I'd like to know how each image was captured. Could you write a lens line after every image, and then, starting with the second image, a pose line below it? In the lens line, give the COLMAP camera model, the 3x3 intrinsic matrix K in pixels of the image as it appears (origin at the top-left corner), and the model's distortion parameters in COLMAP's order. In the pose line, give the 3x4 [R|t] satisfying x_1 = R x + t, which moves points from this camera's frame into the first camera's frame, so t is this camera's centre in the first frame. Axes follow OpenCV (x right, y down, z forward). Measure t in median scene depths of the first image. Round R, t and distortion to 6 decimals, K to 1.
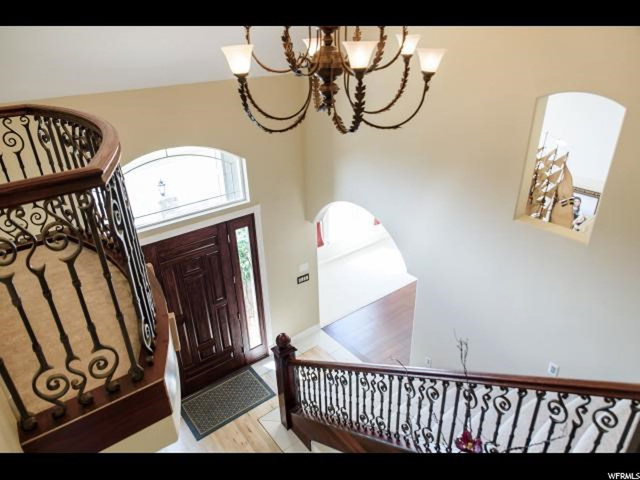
lens RADIAL K [[424.9, 0, 320.0], [0, 424.9, 240.0], [0, 0, 1]] dist [-0.006022, -0.001894]
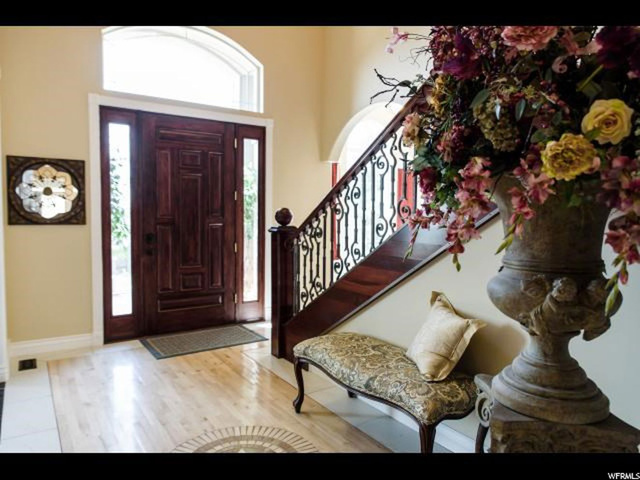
lens RADIAL K [[424.9, 0, 320.0], [0, 424.9, 240.0], [0, 0, 1]] dist [-0.006022, -0.001894]
pose [[0.997597, 0.041628, -0.055381, 0.028087], [-0.060083, 0.917832, -0.392397, 0.544231], [0.034496, 0.394781, 0.918127, 0.241406]]
